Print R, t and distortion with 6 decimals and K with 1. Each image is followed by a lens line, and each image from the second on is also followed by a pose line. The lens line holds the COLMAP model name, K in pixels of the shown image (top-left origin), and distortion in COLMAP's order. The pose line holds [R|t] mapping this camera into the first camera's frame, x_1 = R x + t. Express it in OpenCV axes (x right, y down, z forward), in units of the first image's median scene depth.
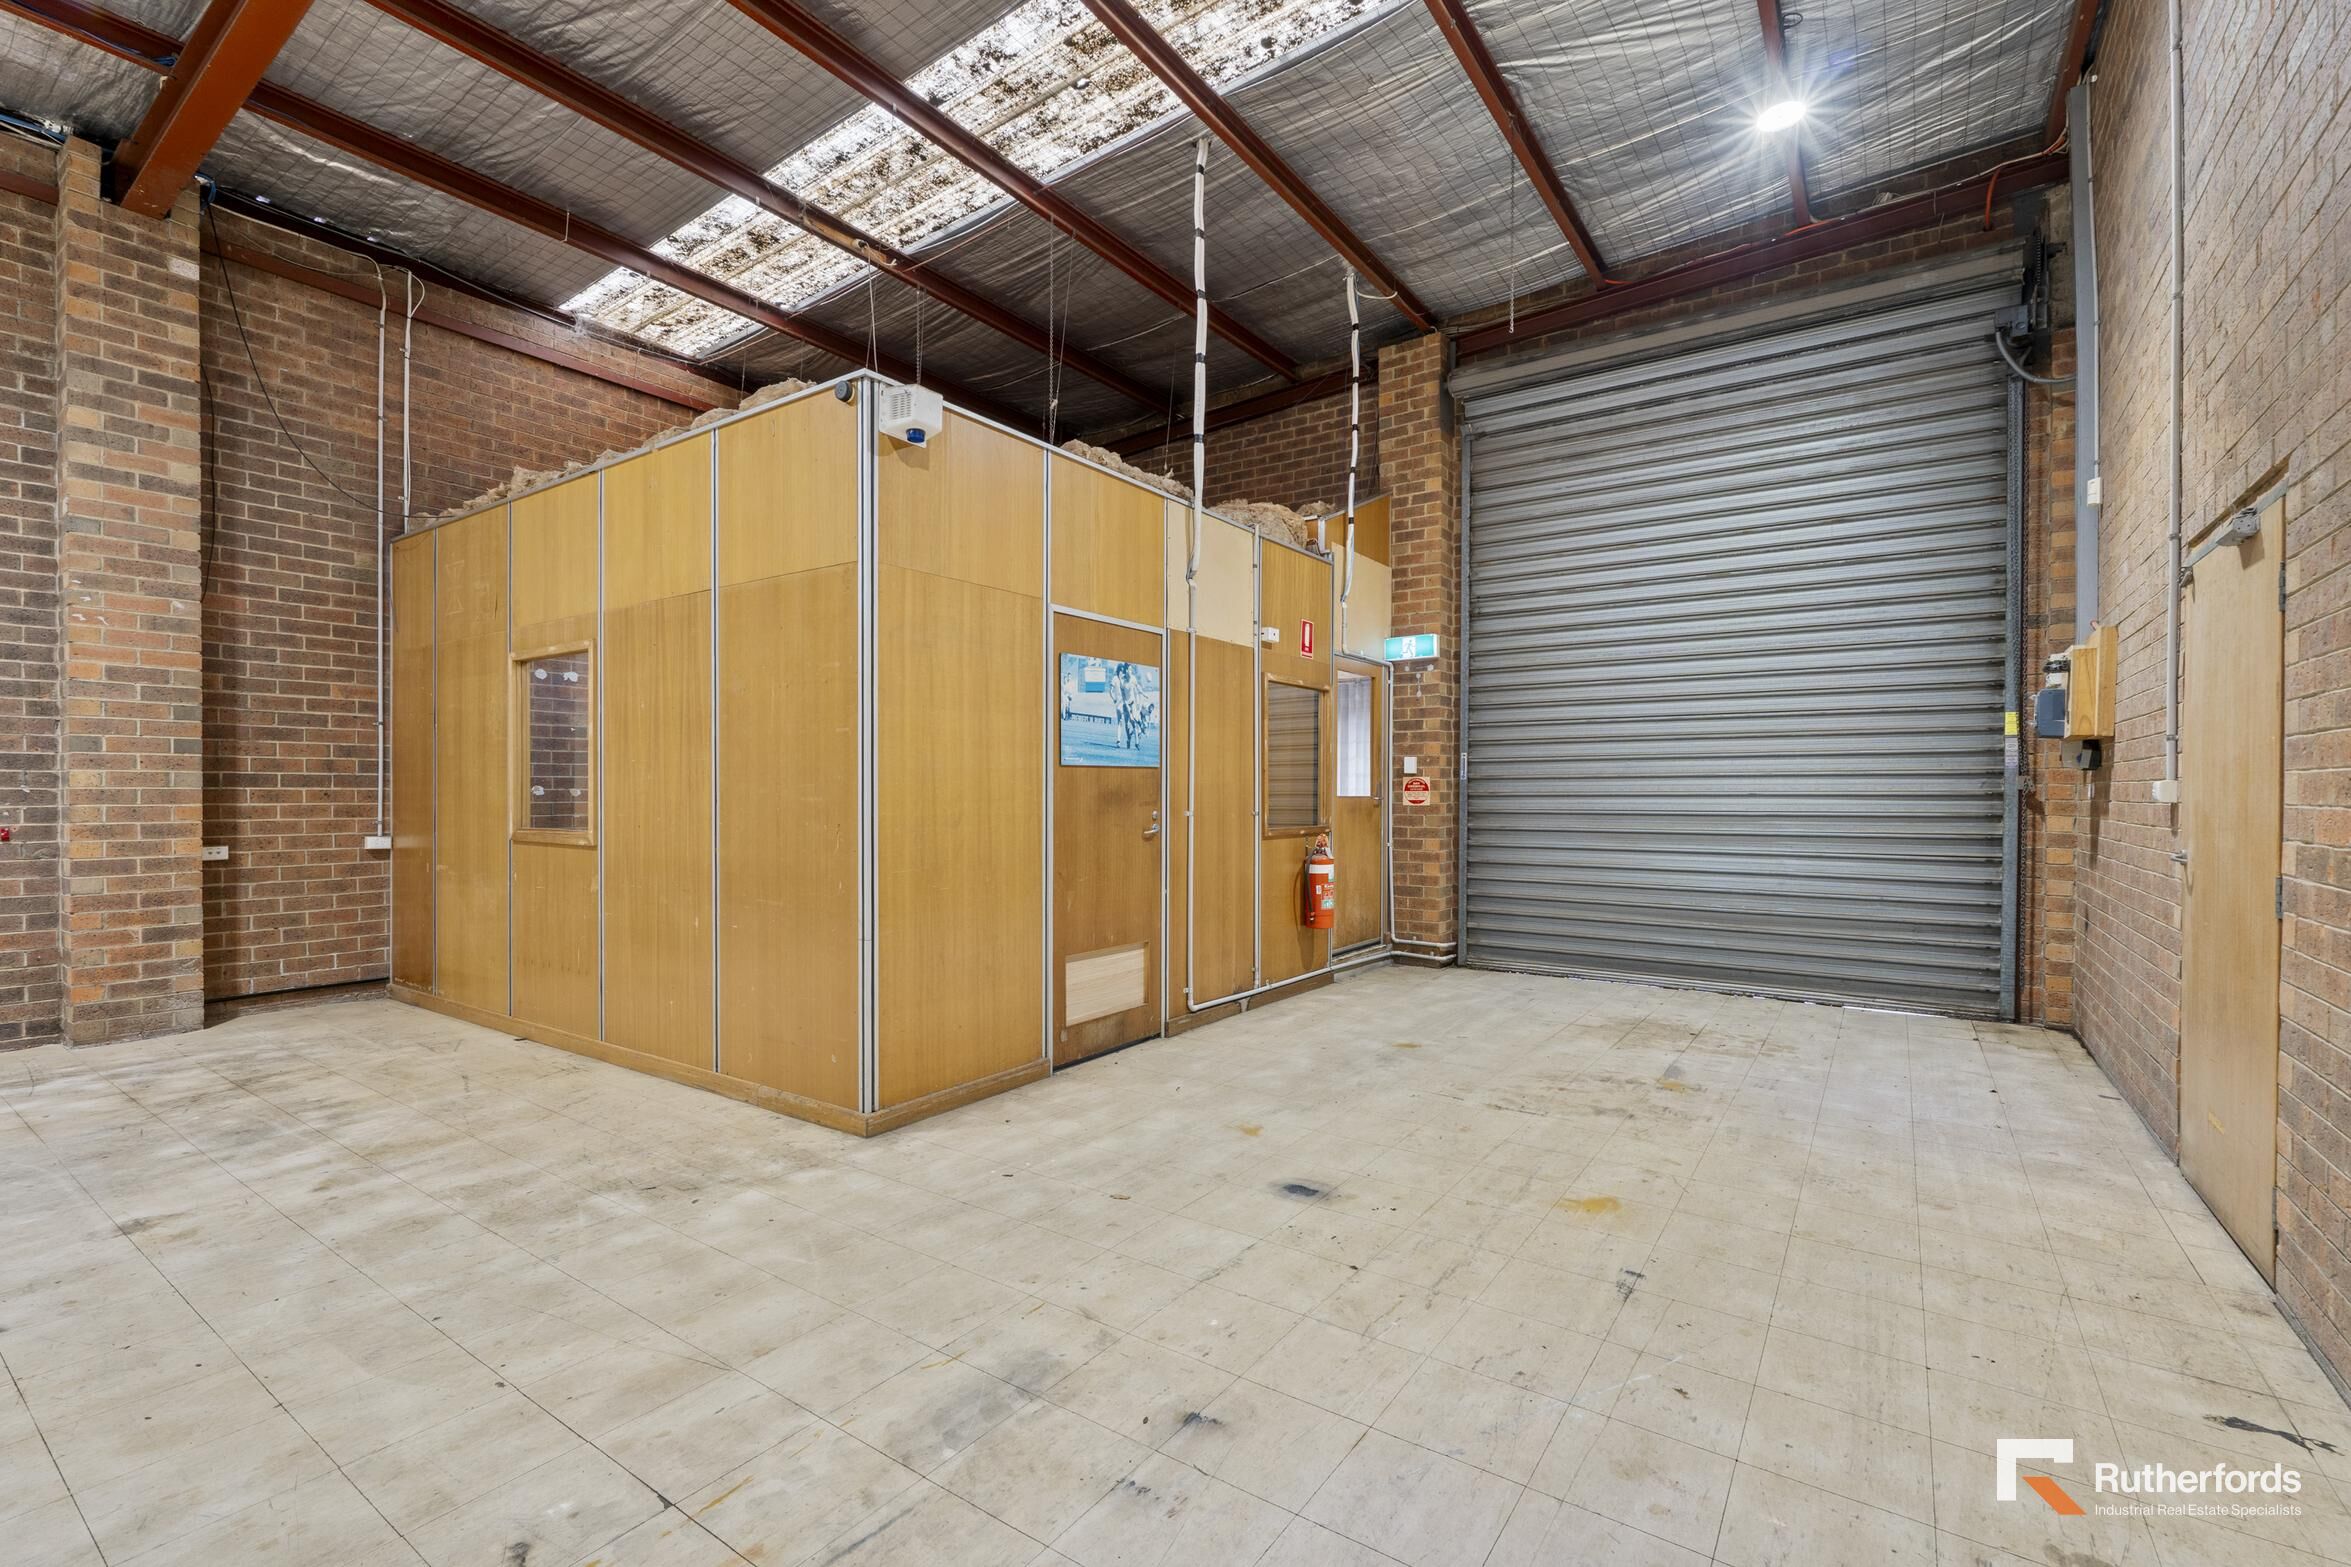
lens RADIAL K [[1024.1, 0, 1177.4], [0, 1024.1, 782.1], [0, 0, 1]] dist [-0.001231, 0.000182]
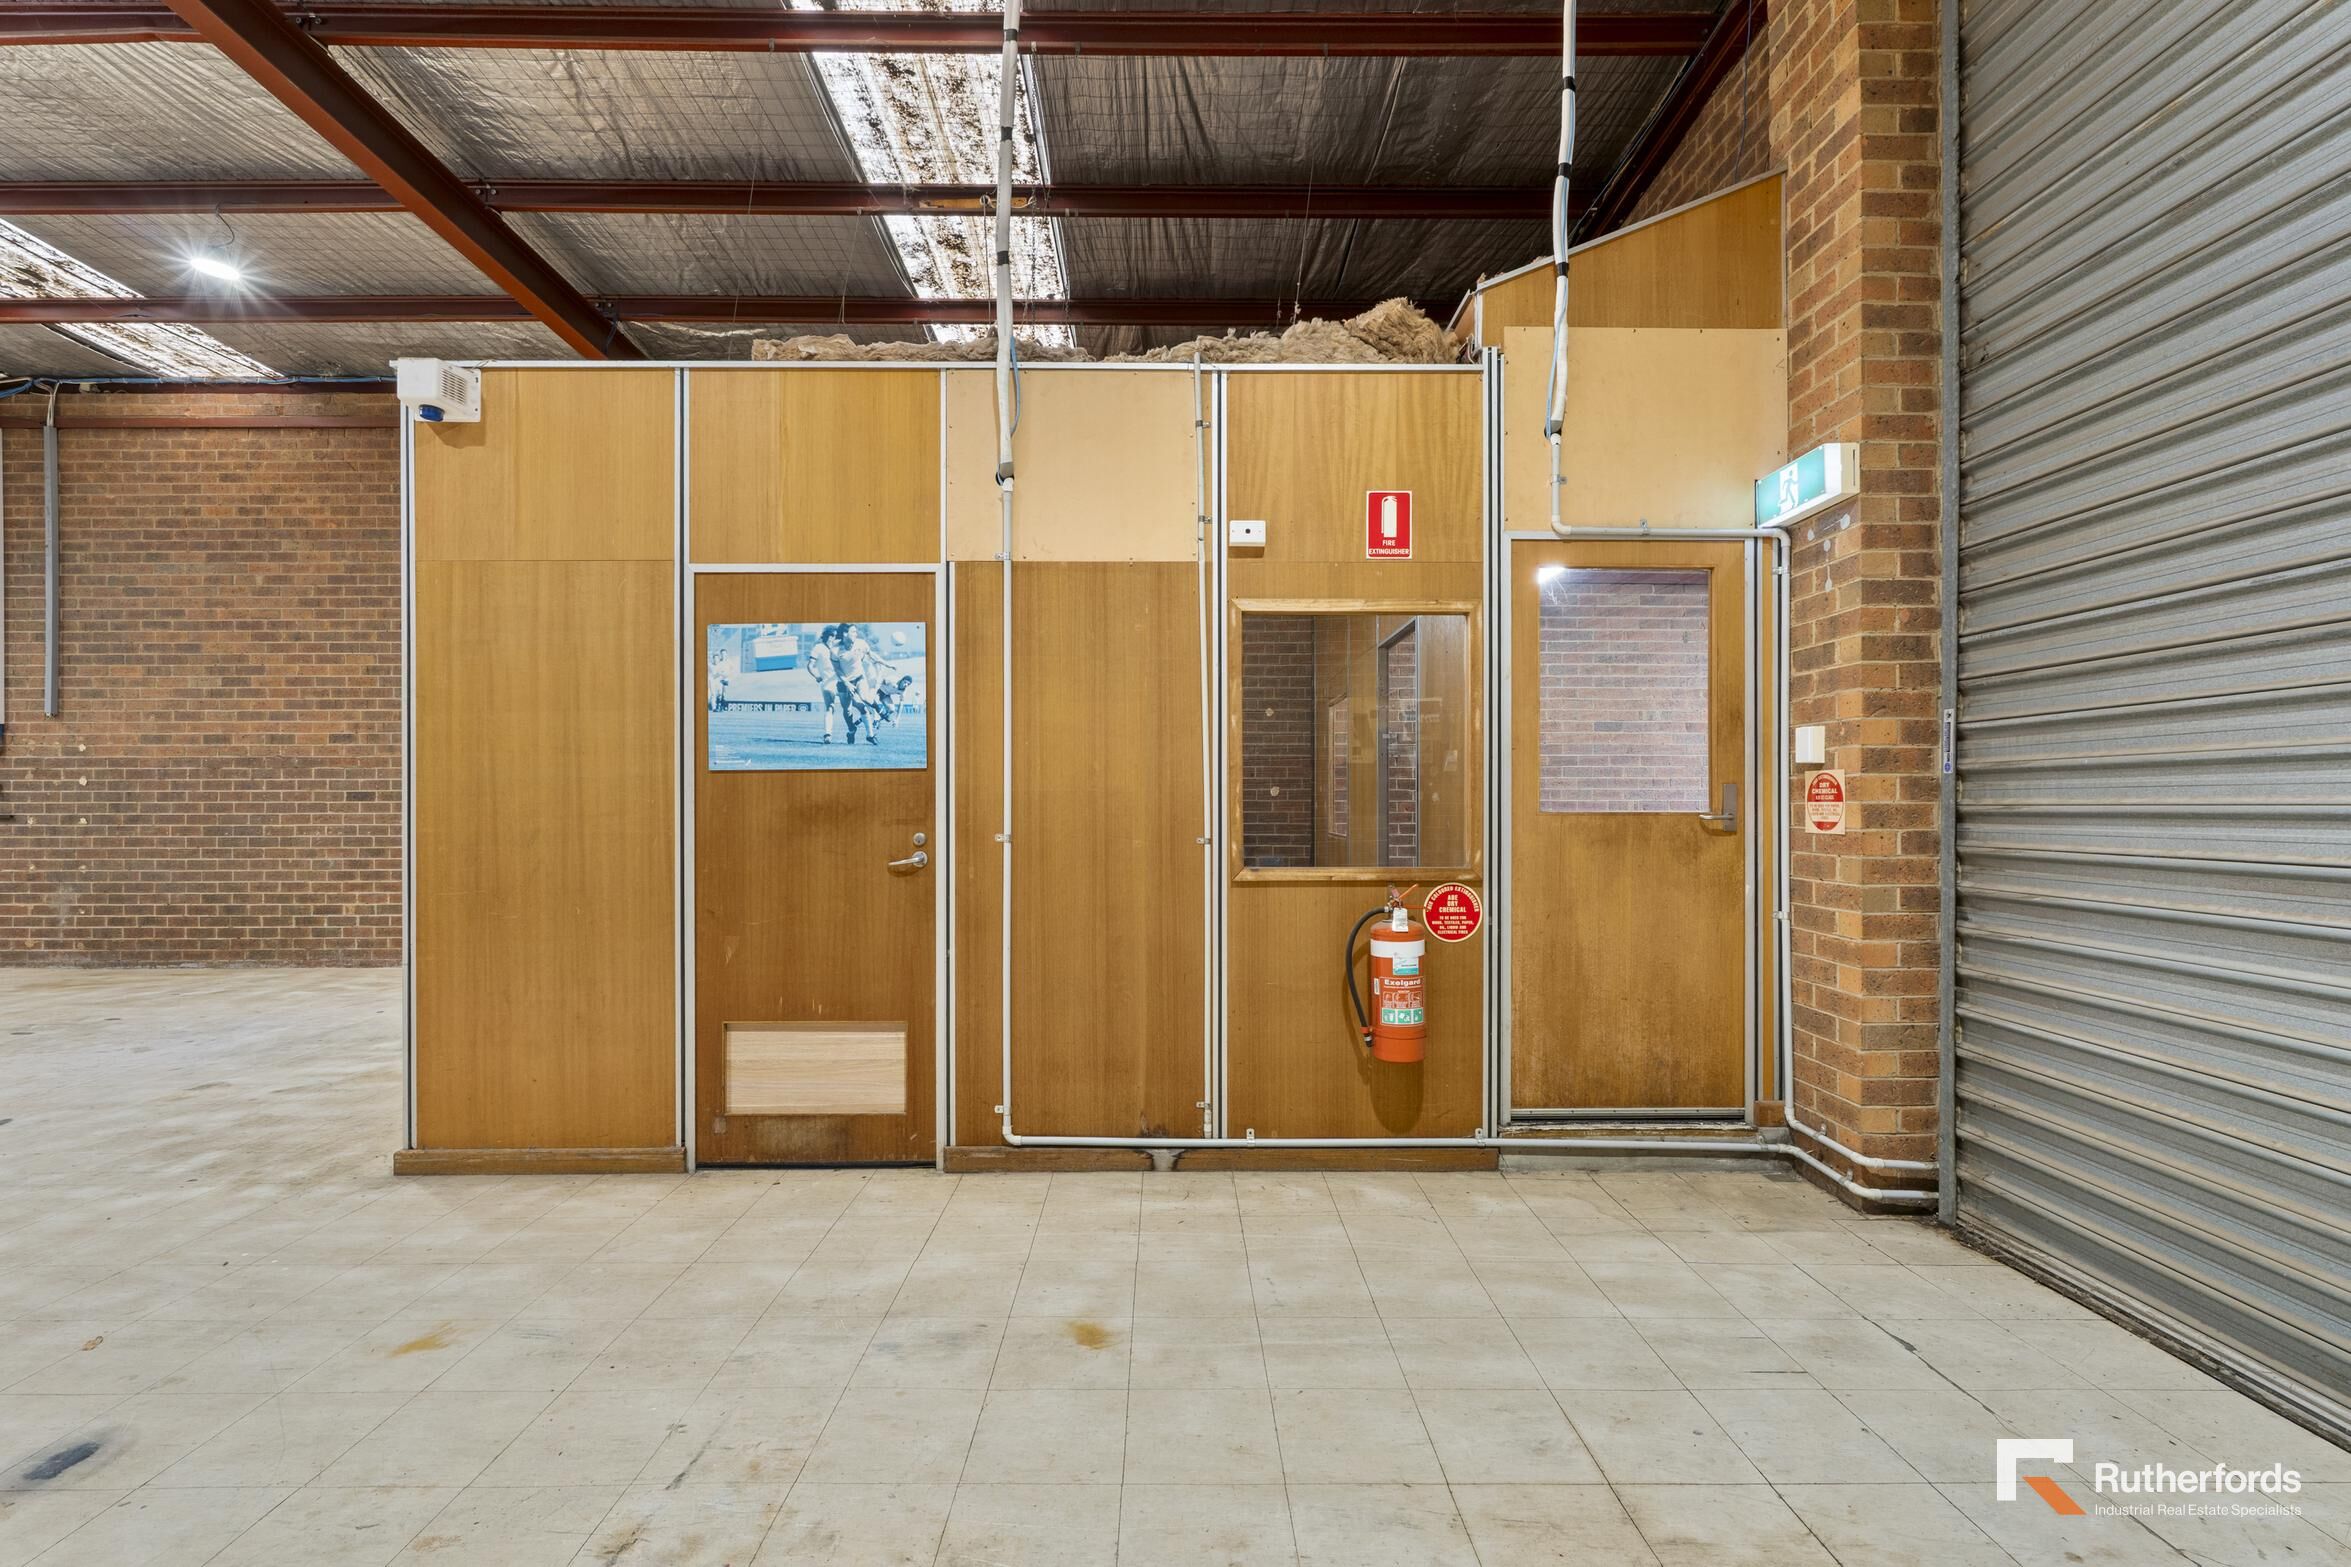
lens RADIAL K [[1024.1, 0, 1177.4], [0, 1024.1, 782.1], [0, 0, 1]] dist [-0.001231, 0.000182]
pose [[0.583999, -0.015981, -0.811597, 0.645933], [0.009626, 0.999872, -0.012761, 0.004709], [0.811697, -0.000360, 0.584078, 0.756867]]
